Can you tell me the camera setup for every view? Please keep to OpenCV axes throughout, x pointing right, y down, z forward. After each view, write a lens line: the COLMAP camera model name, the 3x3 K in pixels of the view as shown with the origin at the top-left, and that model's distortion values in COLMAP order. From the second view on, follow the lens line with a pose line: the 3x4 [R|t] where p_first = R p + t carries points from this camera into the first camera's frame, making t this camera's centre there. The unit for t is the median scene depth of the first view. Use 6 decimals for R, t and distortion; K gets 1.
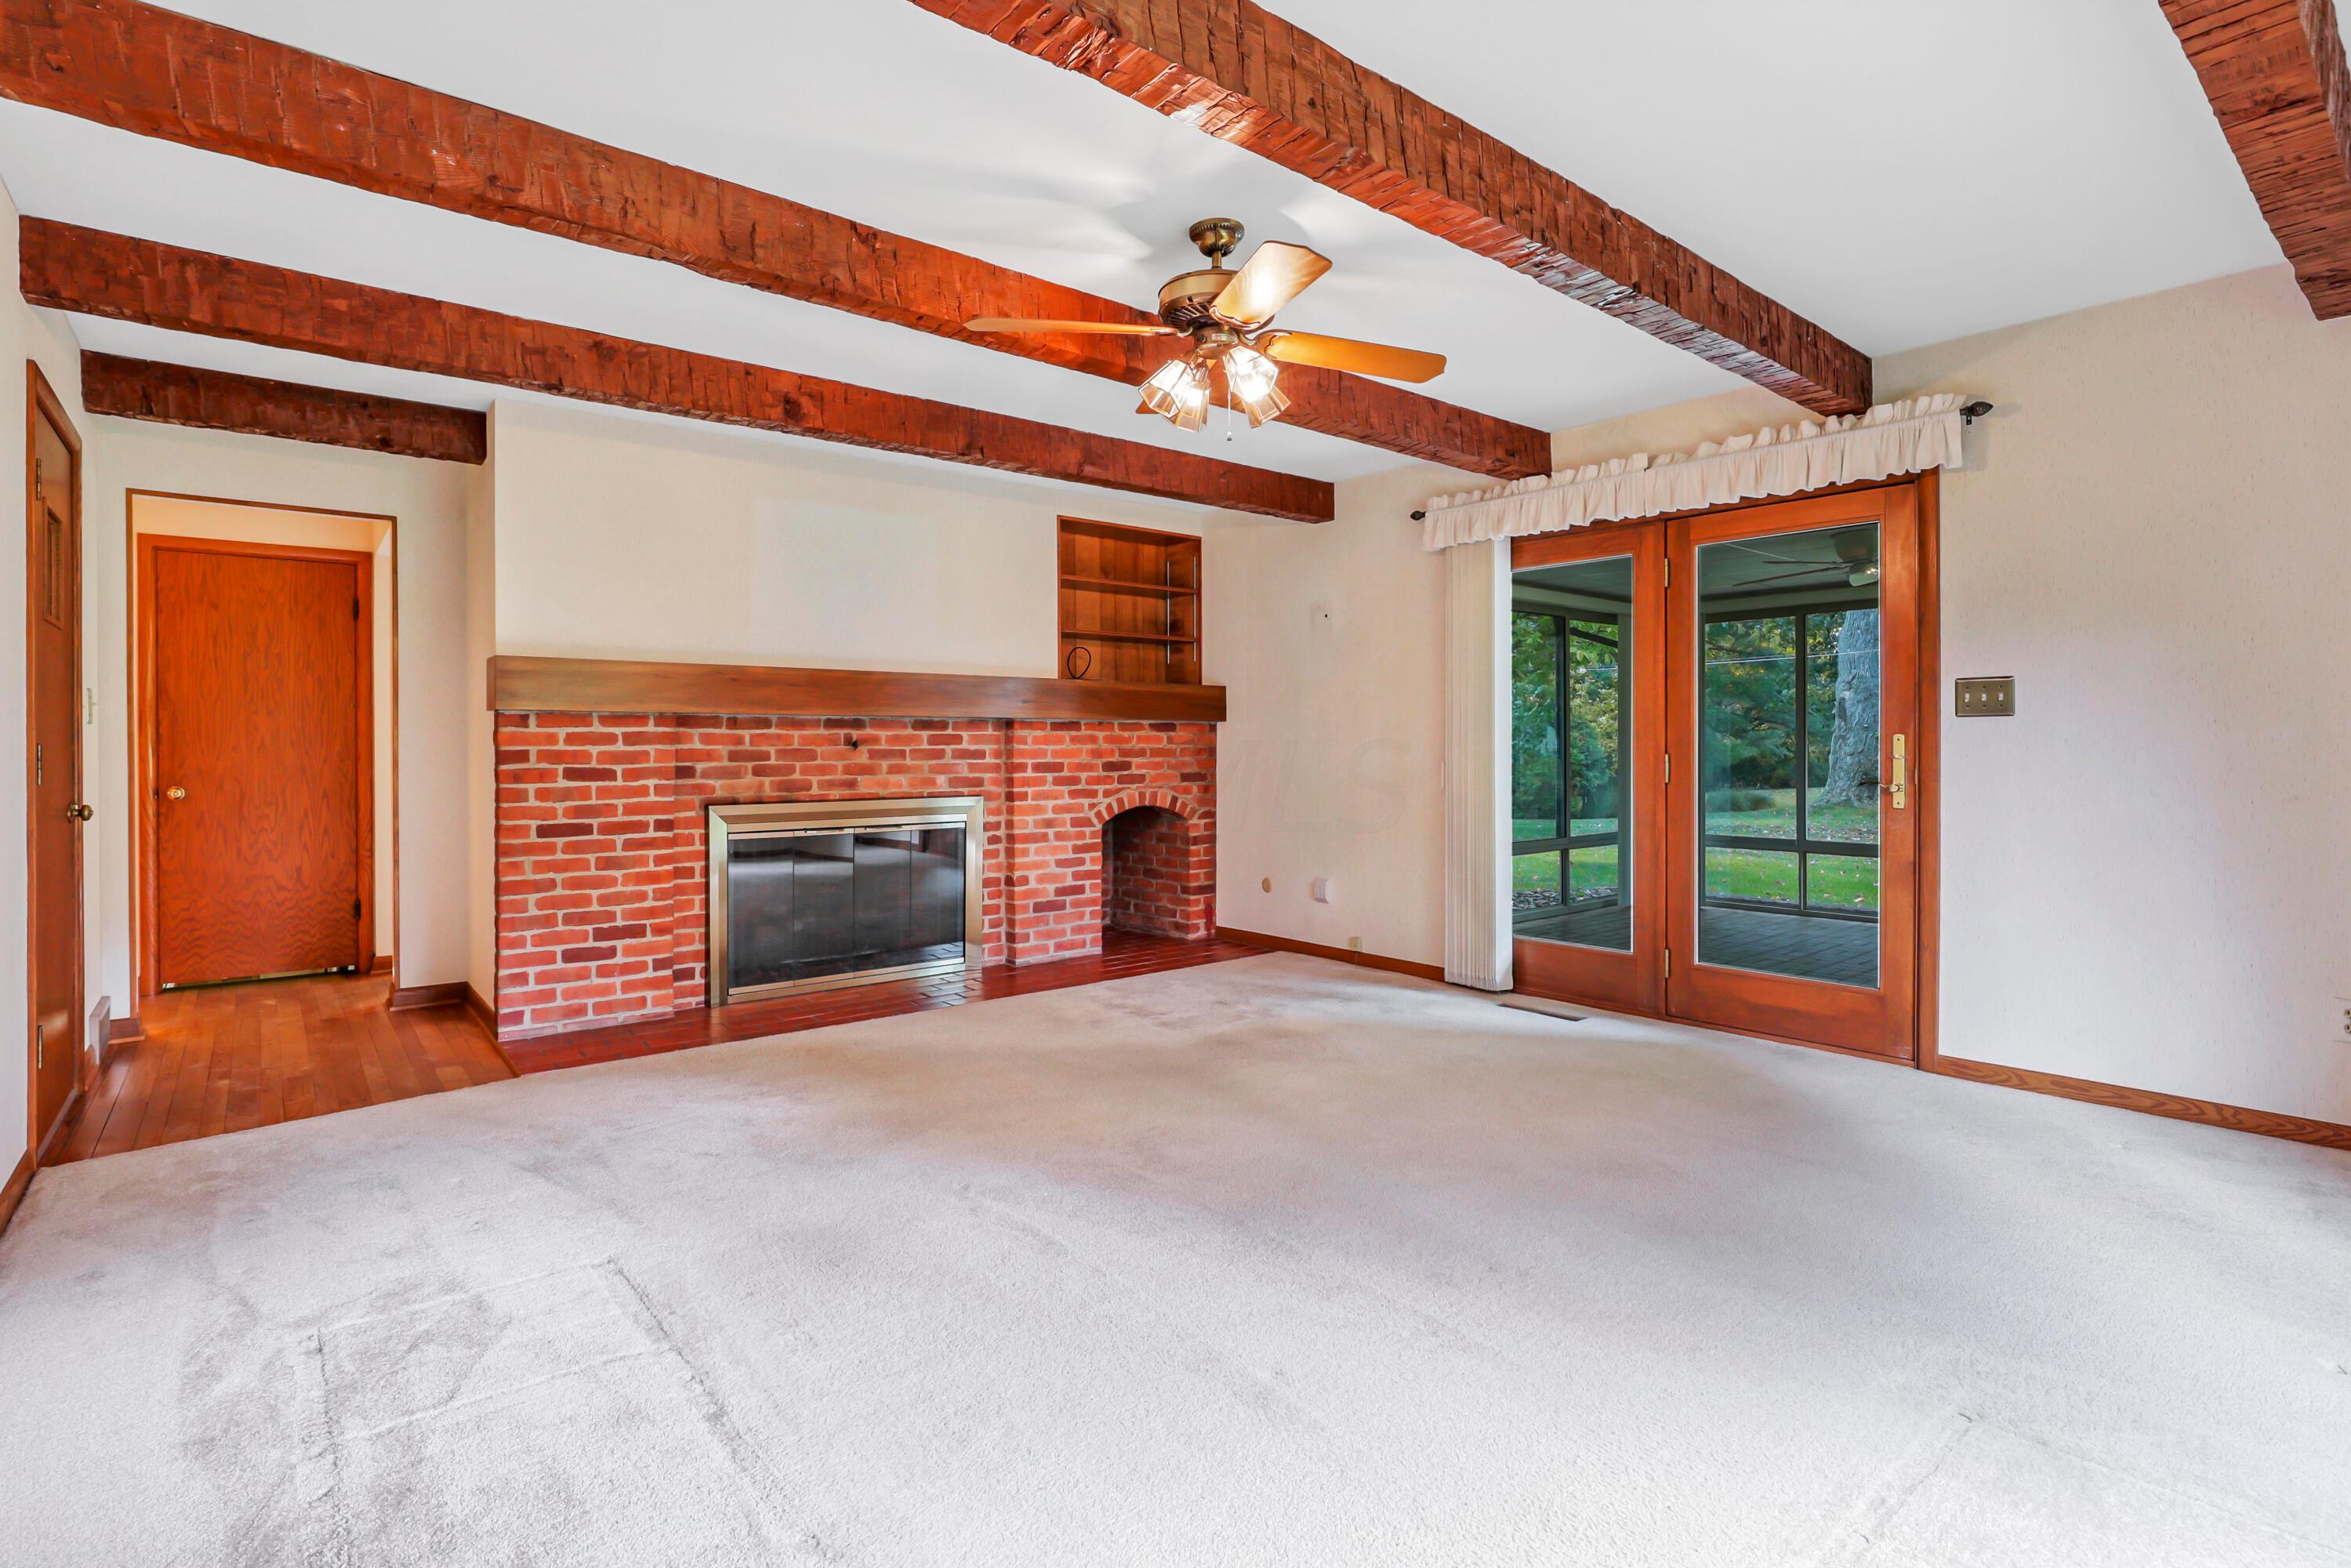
lens RADIAL K [[1138.7, 0, 1163.5], [0, 1138.7, 766.2], [0, 0, 1]] dist [-0.027669, 0.004749]
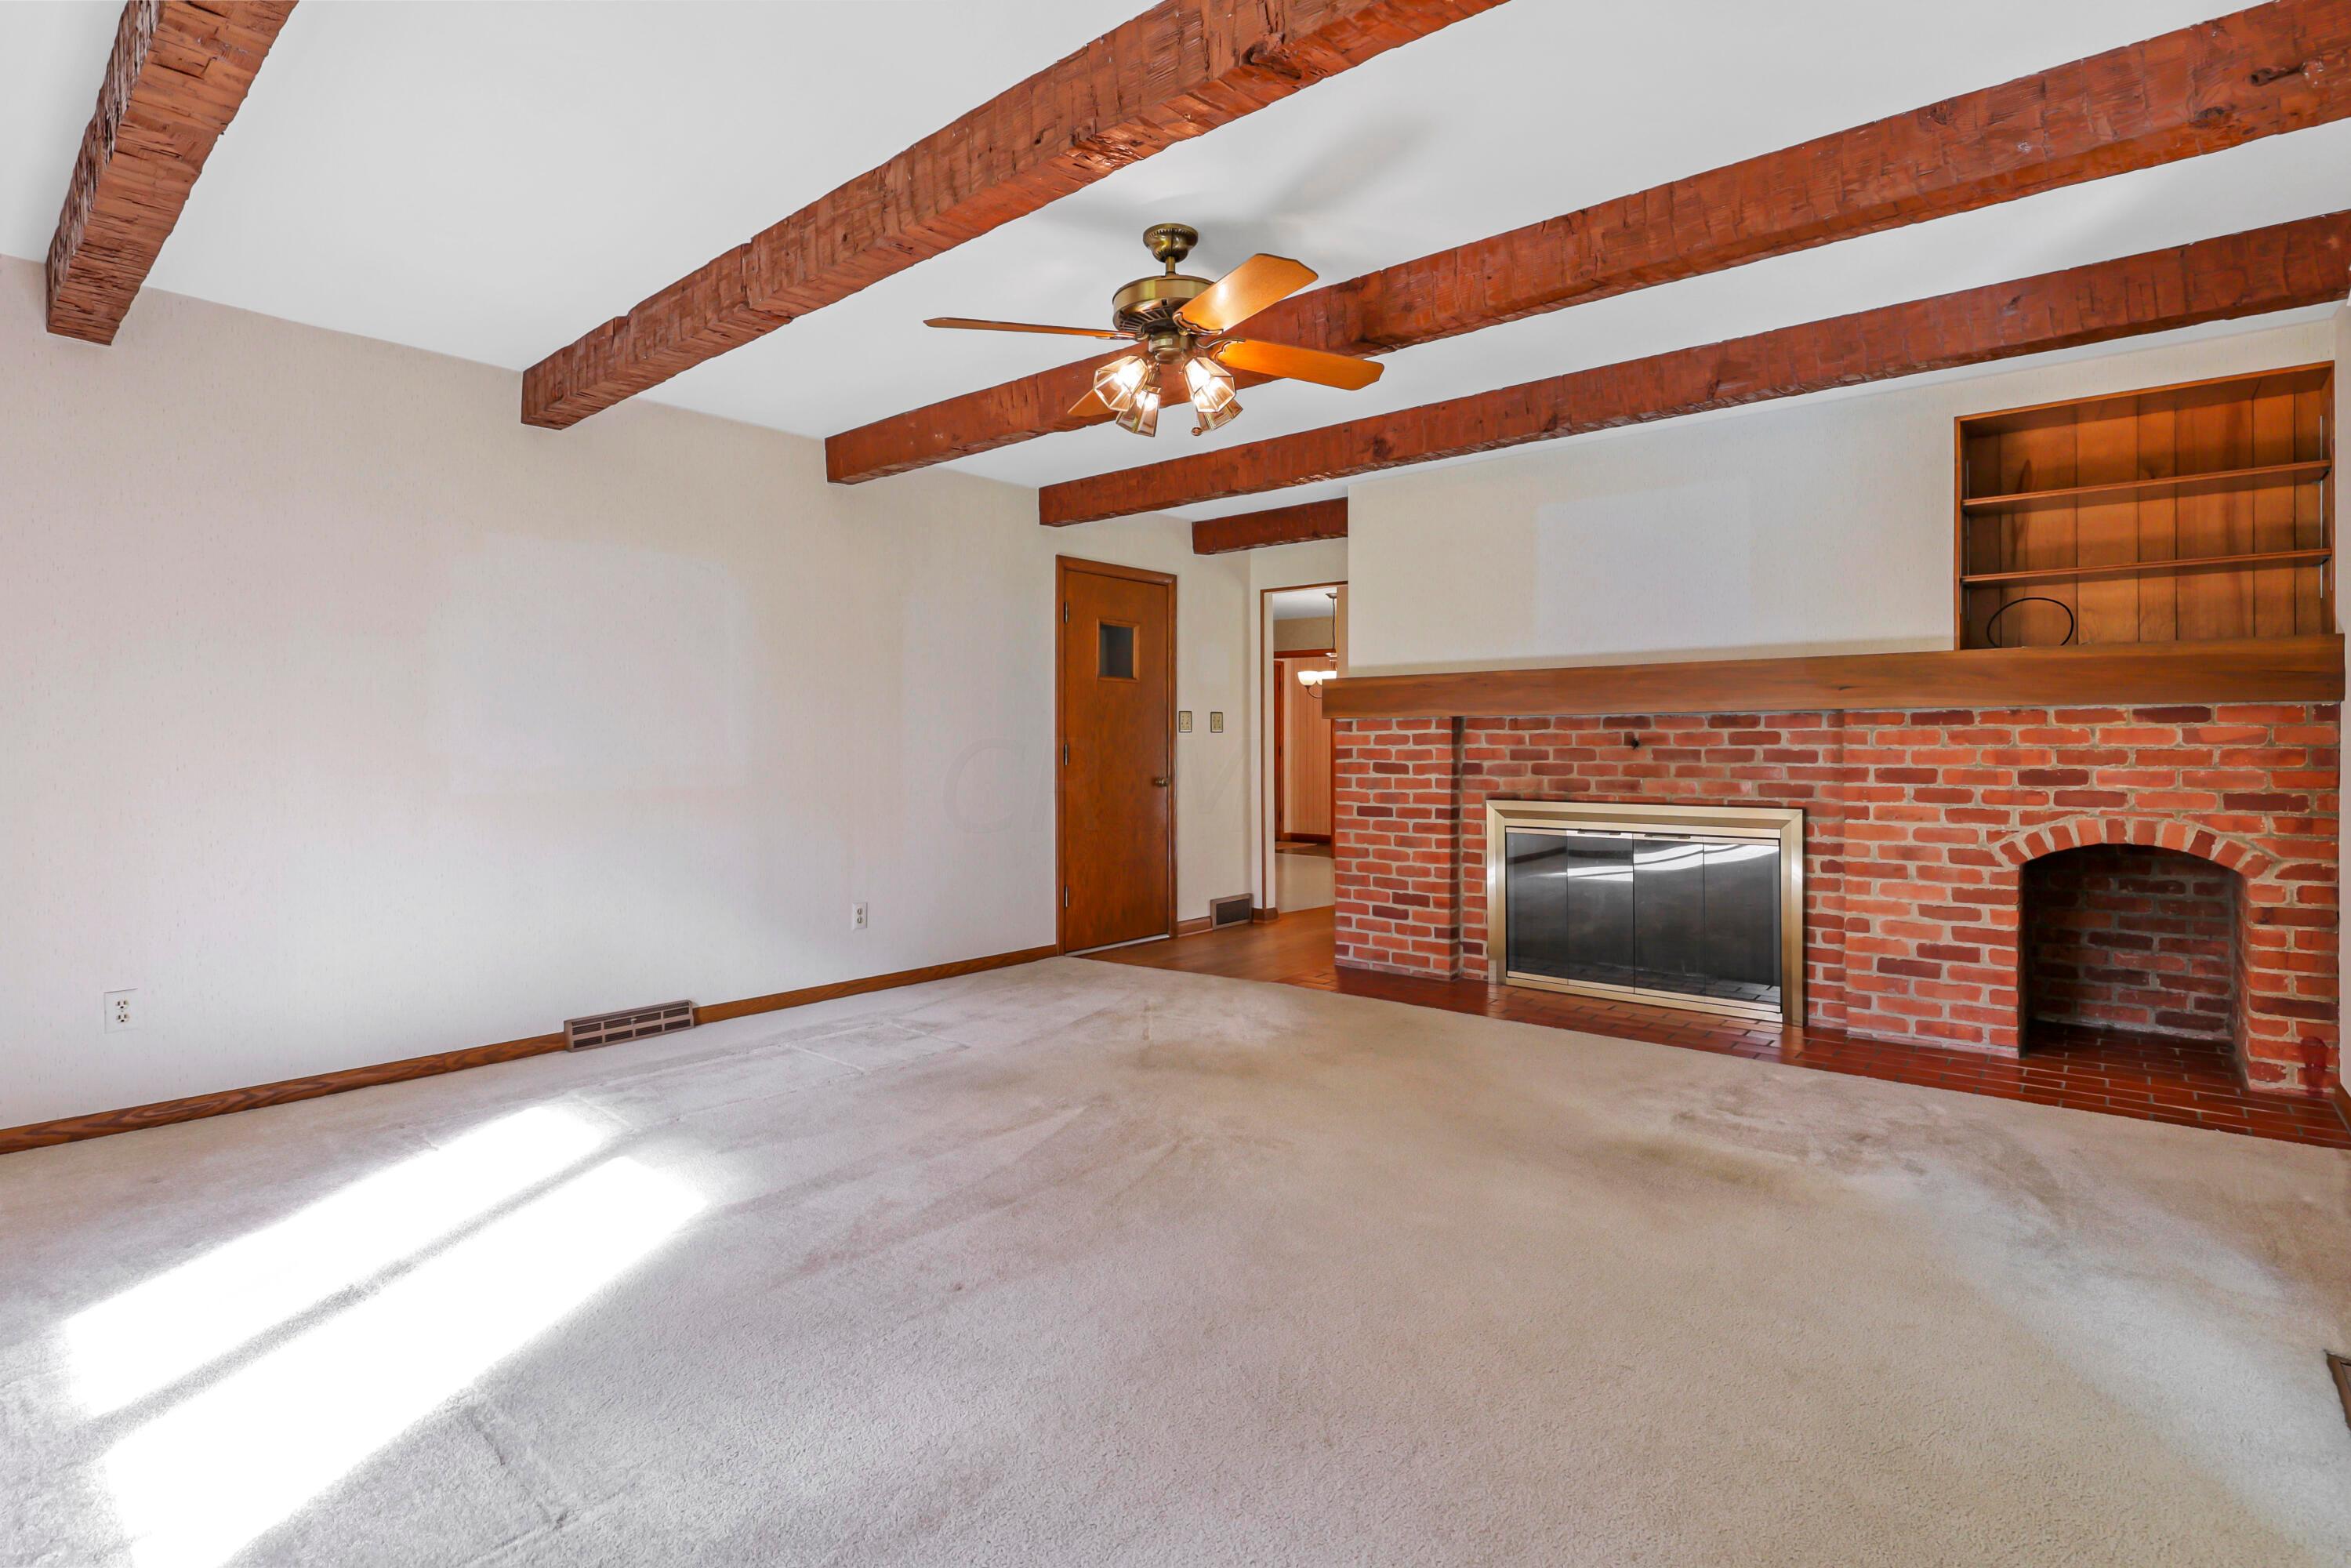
lens RADIAL K [[1138.7, 0, 1162.6], [0, 1138.7, 767.3], [0, 0, 1]] dist [-0.027669, 0.004749]
pose [[0.174240, 0.020823, -0.984483, 0.559954], [-0.016414, 0.999699, 0.018239, -0.010230], [0.984566, 0.012981, 0.174530, 0.440383]]
